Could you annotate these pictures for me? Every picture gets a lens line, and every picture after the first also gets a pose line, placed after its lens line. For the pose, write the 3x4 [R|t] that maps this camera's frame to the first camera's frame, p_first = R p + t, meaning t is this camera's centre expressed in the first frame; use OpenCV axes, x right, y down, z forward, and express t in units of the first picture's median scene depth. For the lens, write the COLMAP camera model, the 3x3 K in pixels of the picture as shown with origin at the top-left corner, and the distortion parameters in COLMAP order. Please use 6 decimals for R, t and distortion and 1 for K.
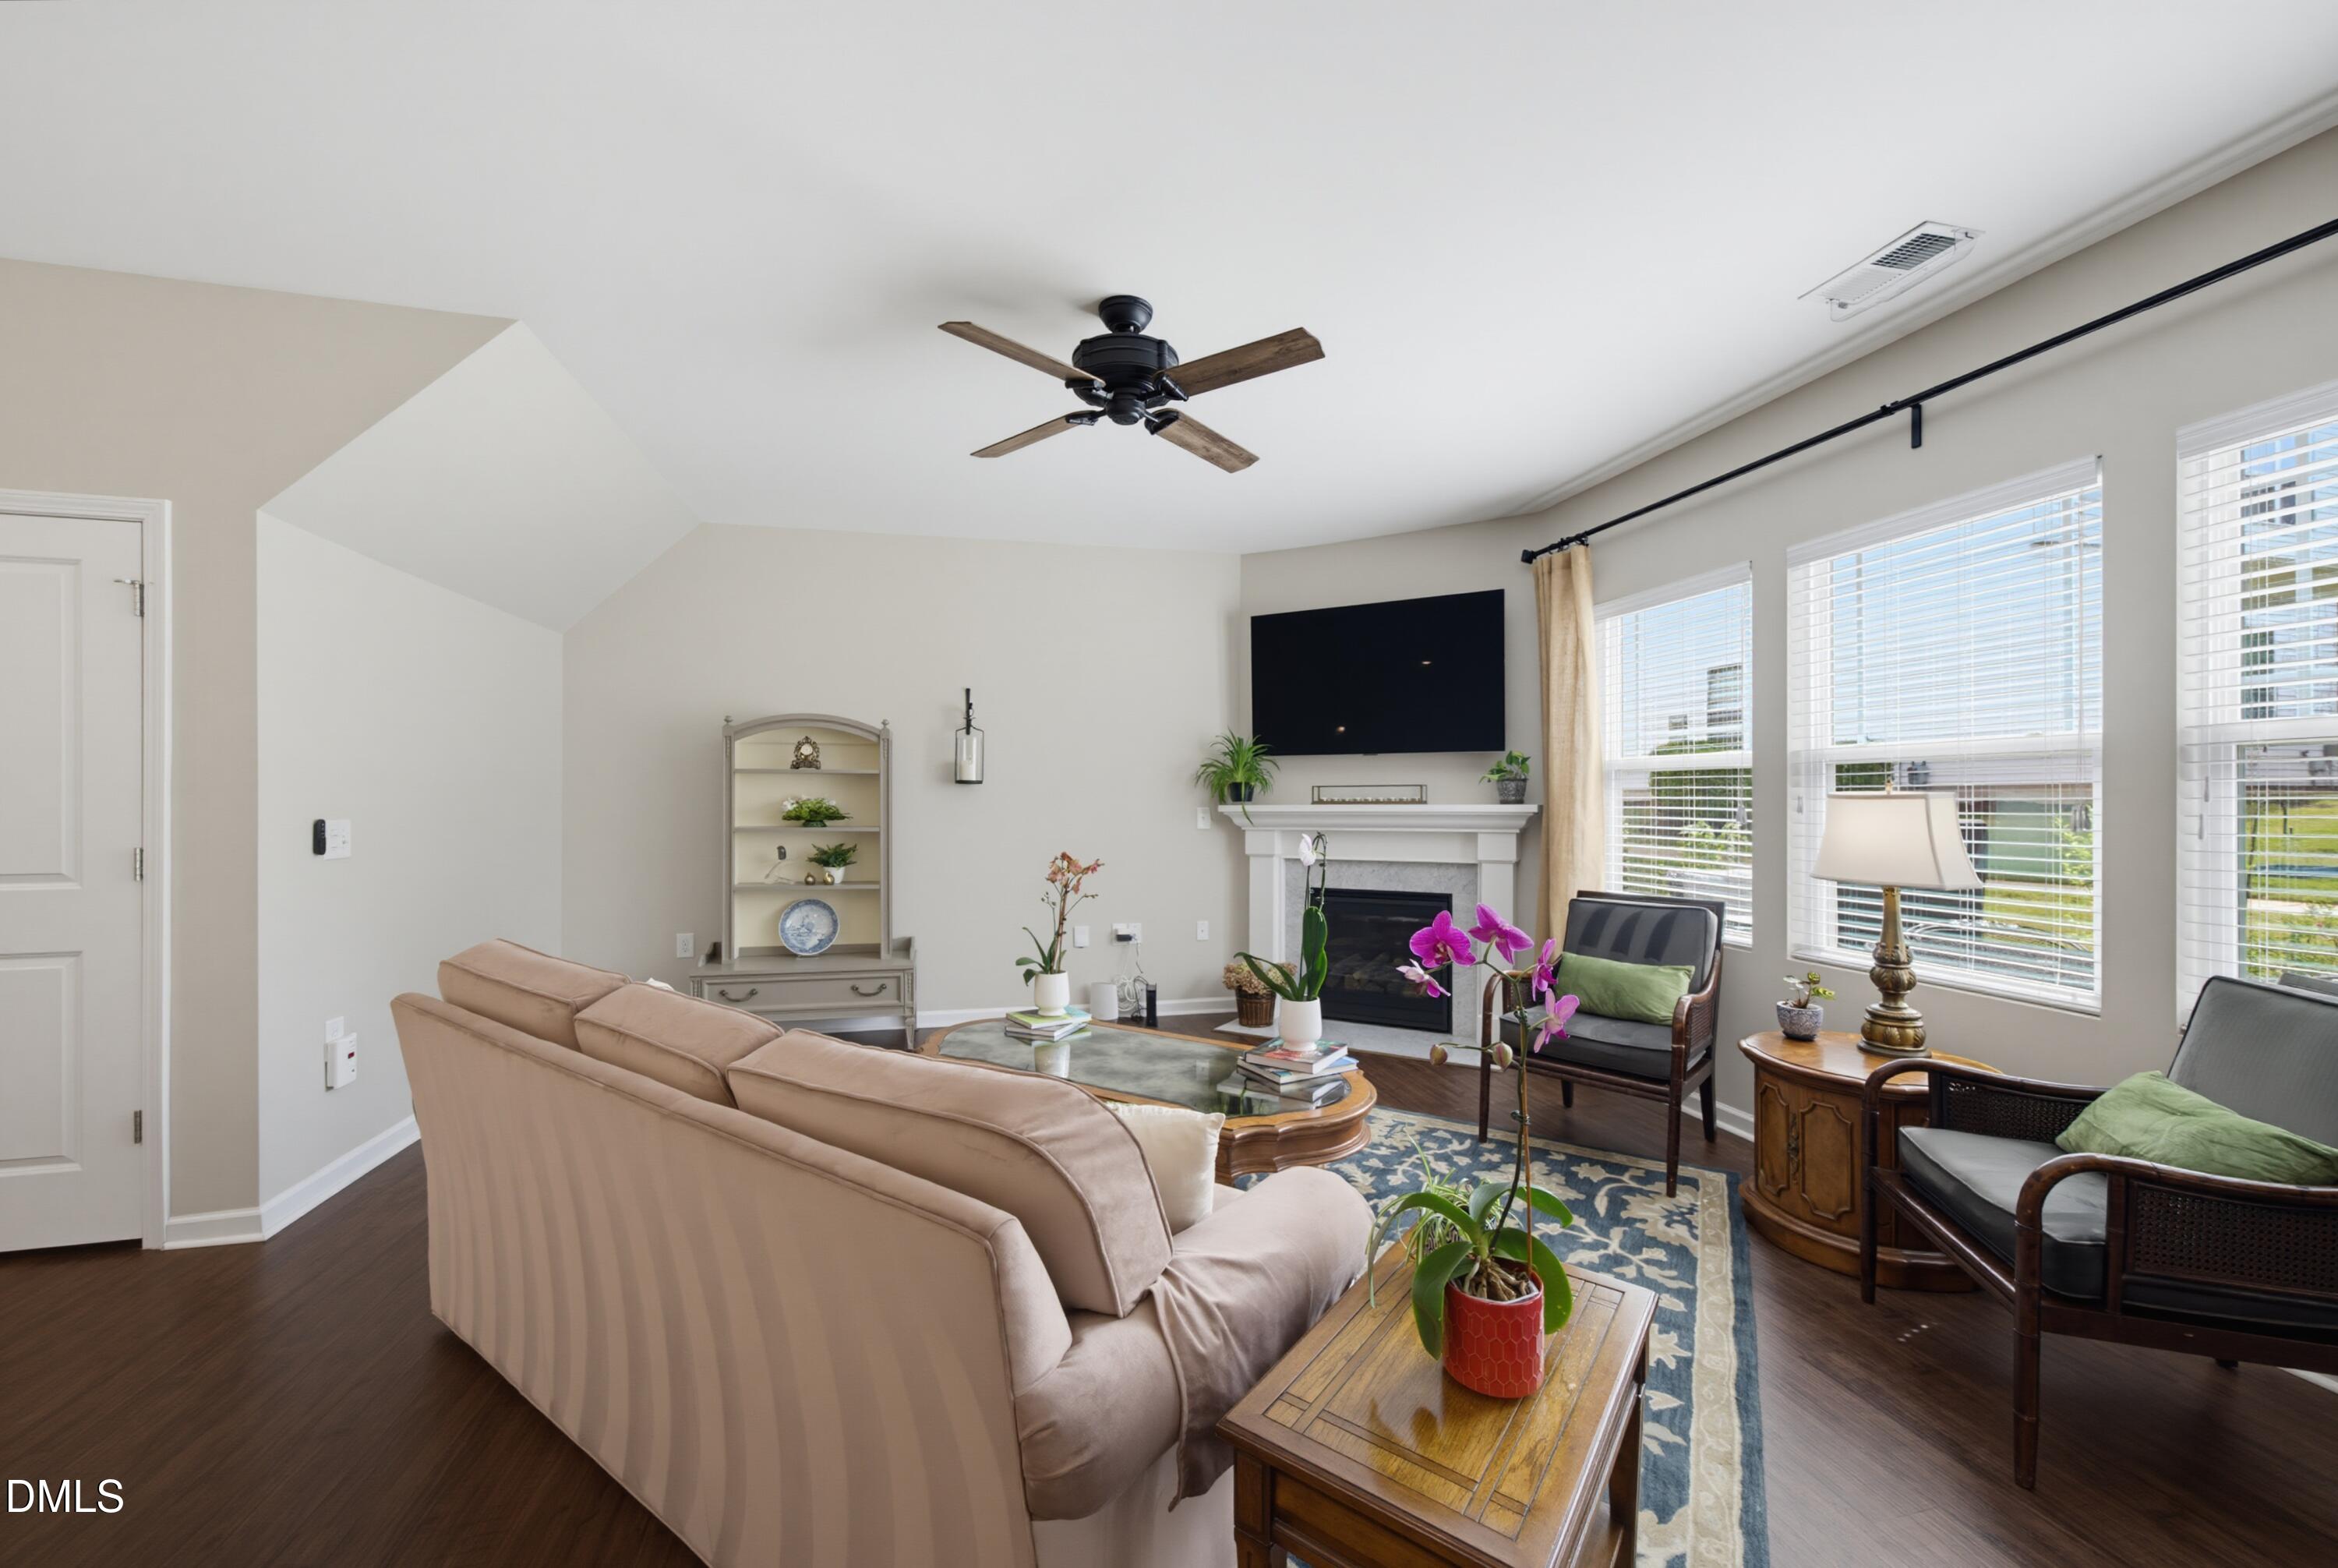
lens RADIAL K [[874.3, 0, 1169.0], [0, 874.3, 784.0], [0, 0, 1]] dist [0.015766, 0.000174]
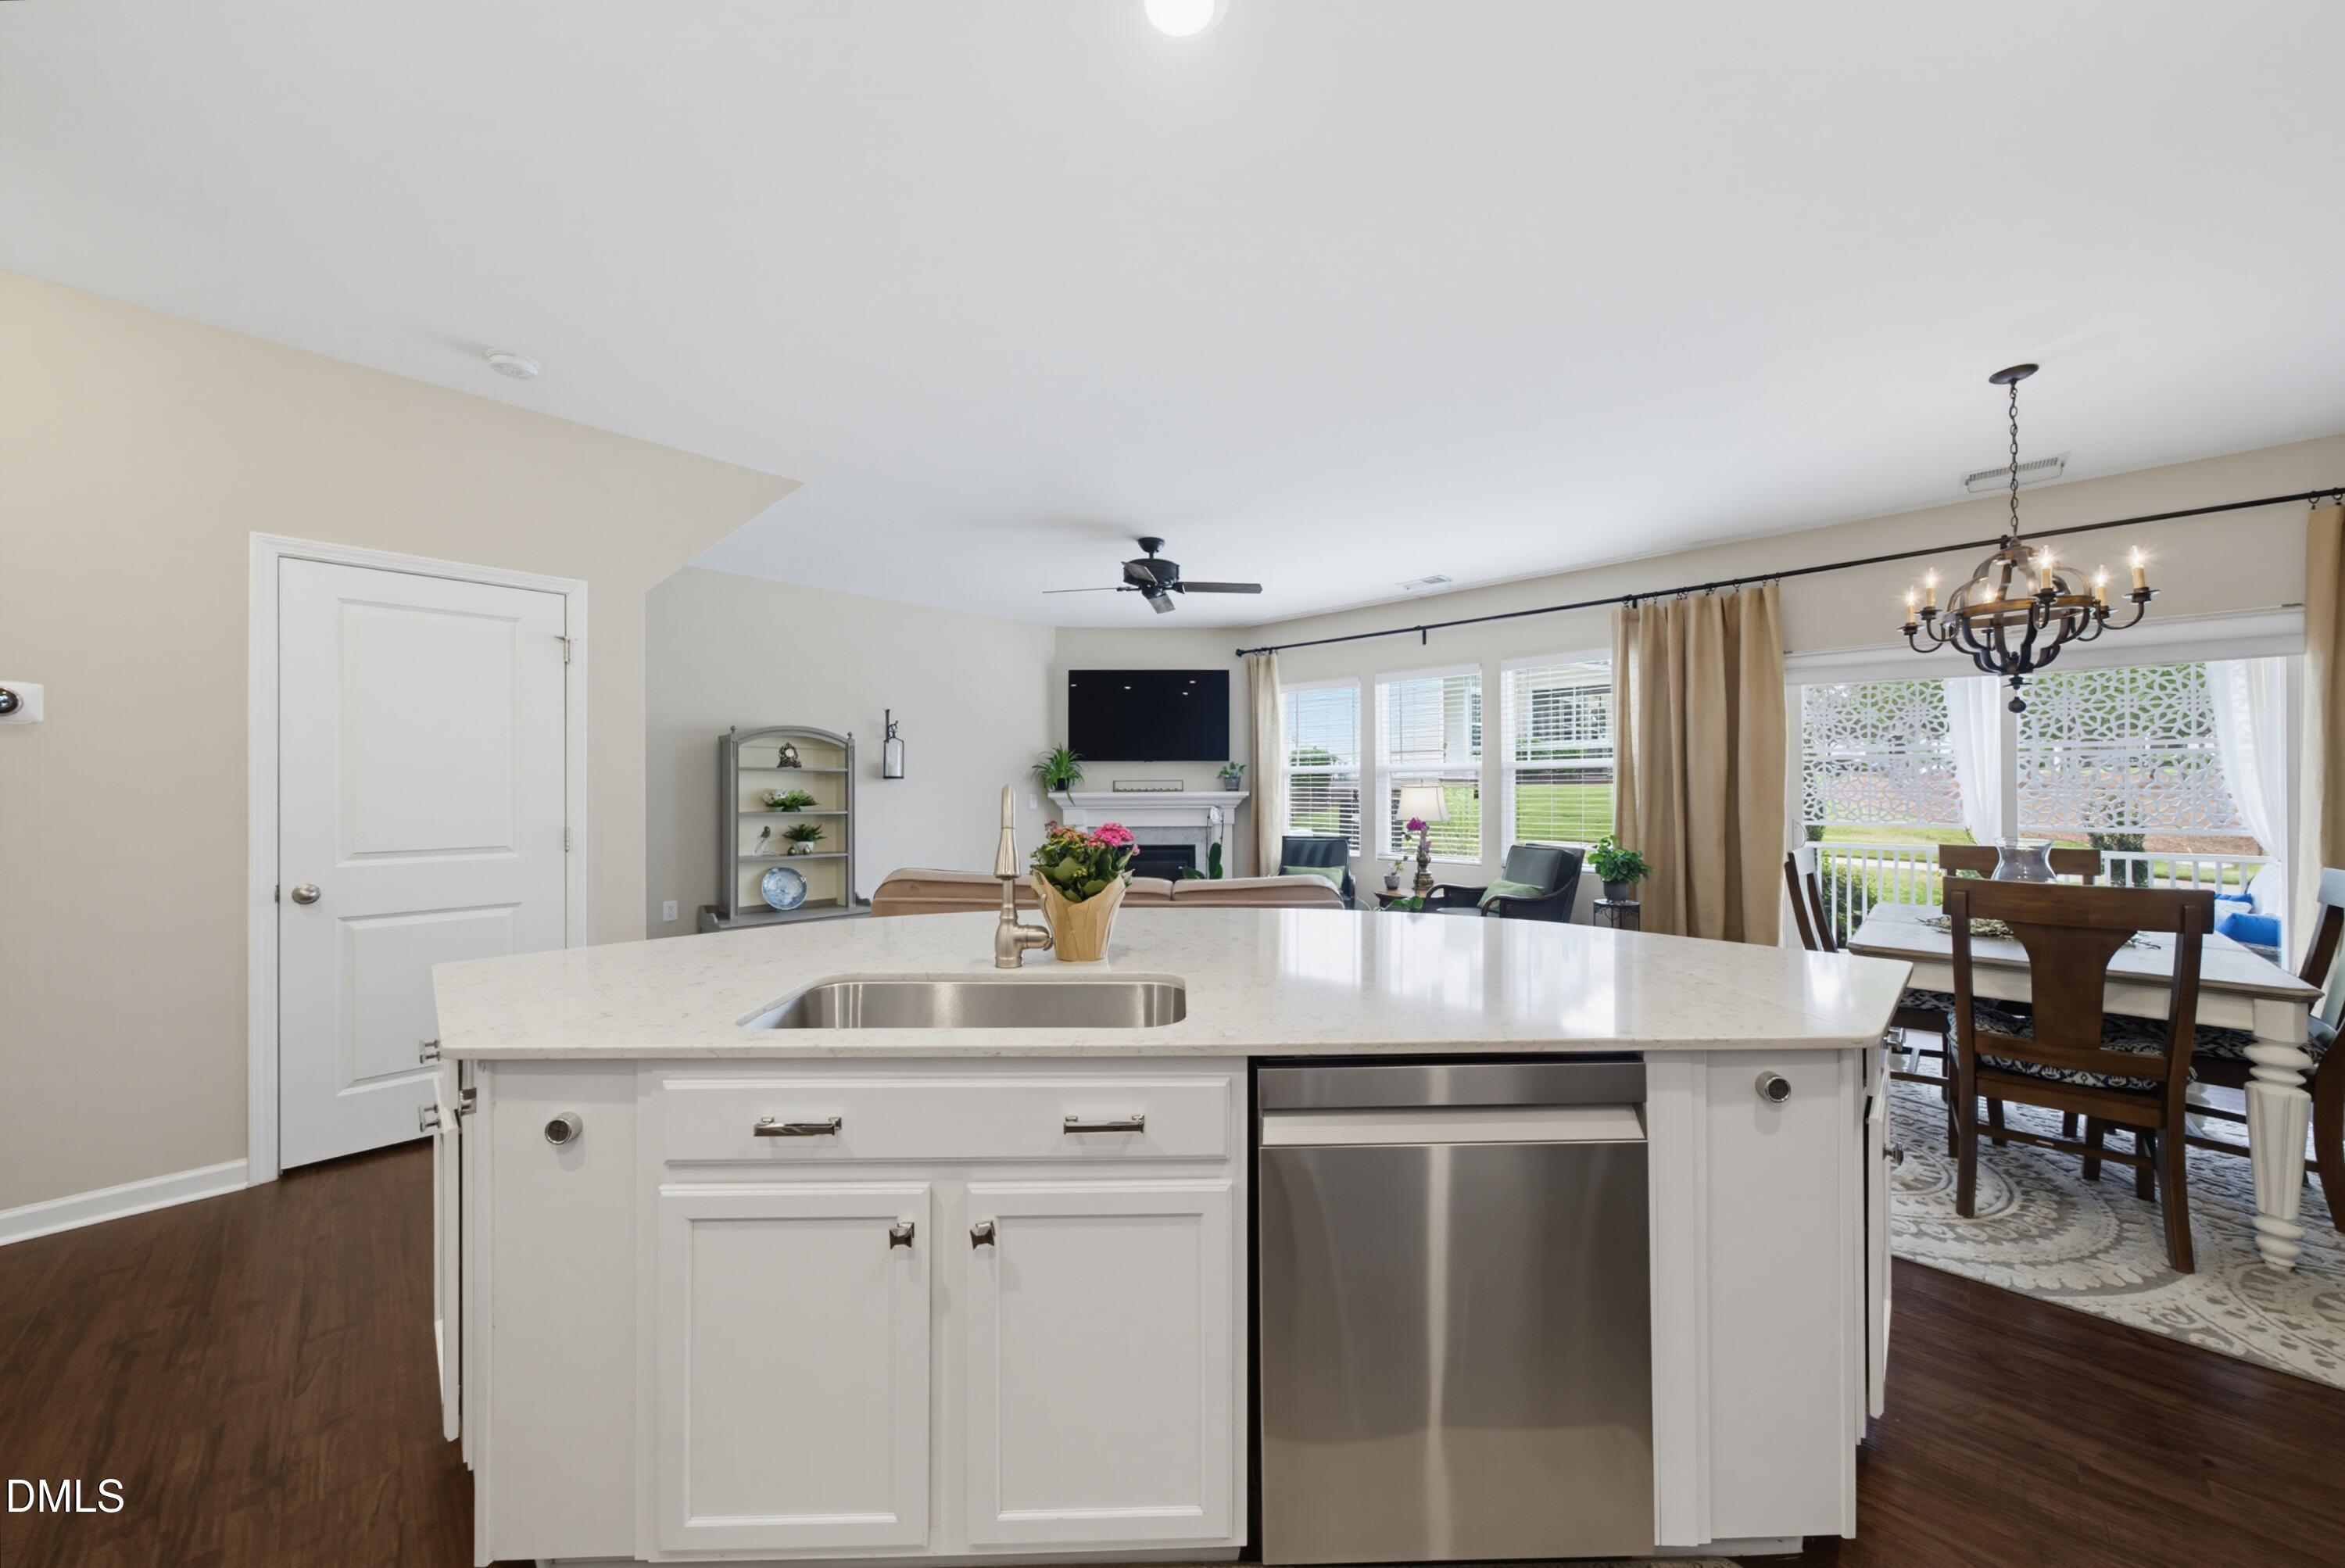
lens RADIAL K [[823.5, 0, 1172.5], [0, 823.5, 784.0], [0, 0, 1]] dist [0.000388, 0.000001]
pose [[0.856746, -0.001318, 0.515737, -0.566059], [-0.006387, 0.999893, 0.013166, -0.012835], [-0.515699, -0.014574, 0.856646, -0.360394]]
